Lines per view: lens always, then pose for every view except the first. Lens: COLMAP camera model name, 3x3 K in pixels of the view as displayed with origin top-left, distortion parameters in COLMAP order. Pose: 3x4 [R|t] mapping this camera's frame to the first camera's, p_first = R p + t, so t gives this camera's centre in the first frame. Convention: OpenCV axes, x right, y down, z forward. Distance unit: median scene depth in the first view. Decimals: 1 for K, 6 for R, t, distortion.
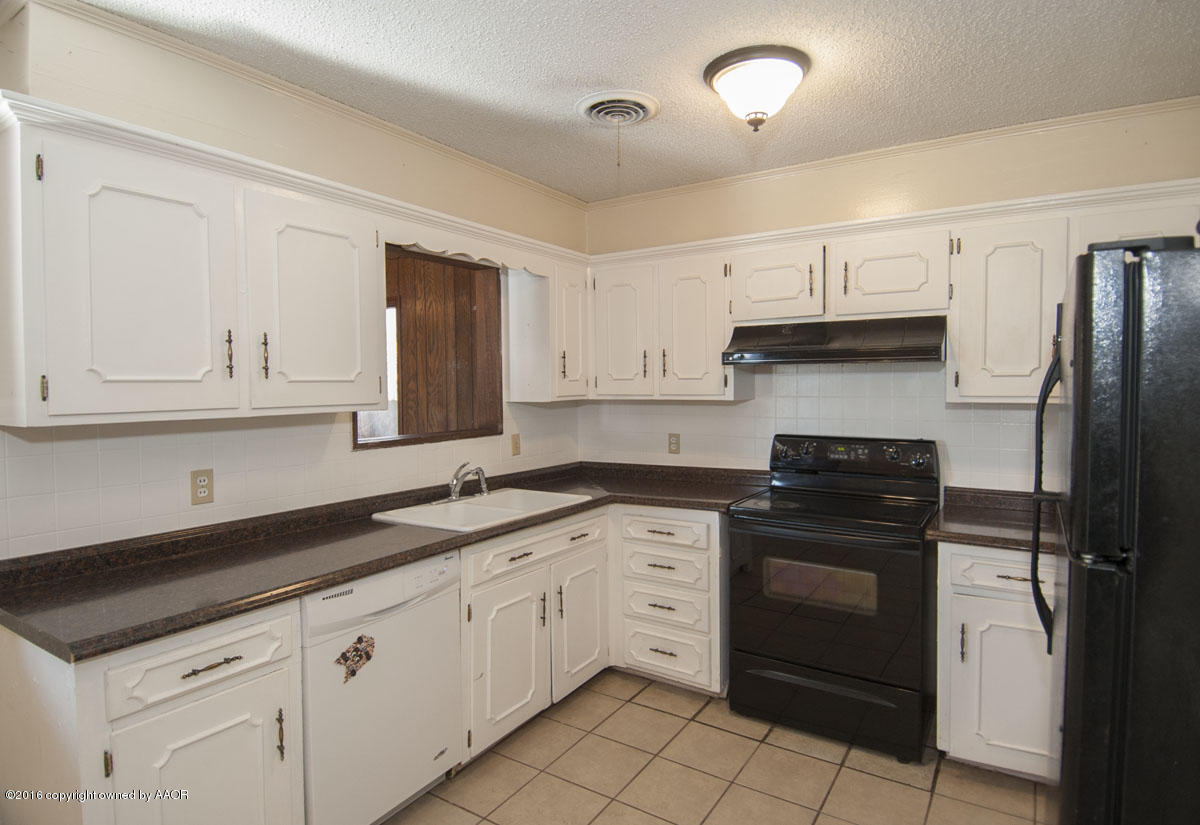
lens RADIAL K [[664.9, 0, 600.0], [0, 664.9, 412.5], [0, 0, 1]] dist [0.058387, -0.066135]
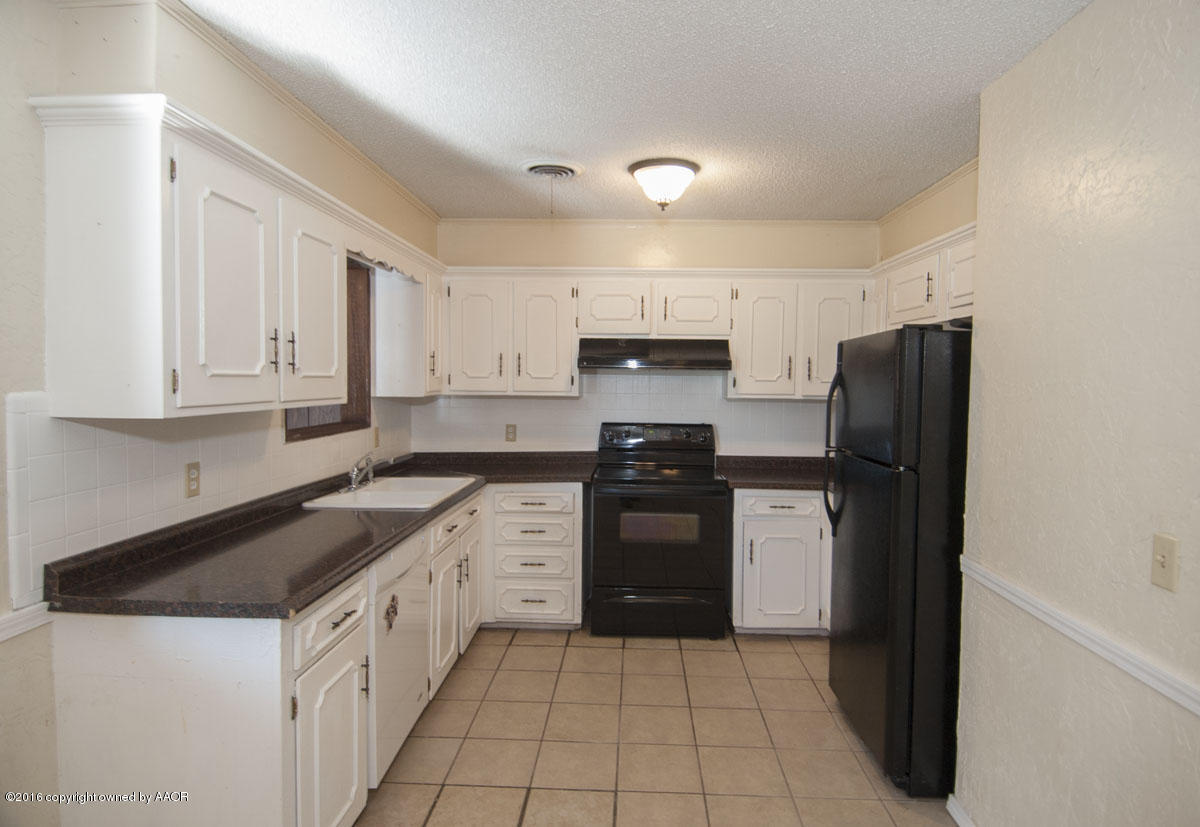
lens RADIAL K [[673.3, 0, 616.4], [0, 673.3, 416.0], [0, 0, 1]] dist [0.057725, -0.075725]
pose [[0.859339, -0.011144, 0.511286, -0.428625], [0.005688, 0.999909, 0.012234, 0.004963], [-0.511376, -0.007605, 0.859324, -0.148567]]
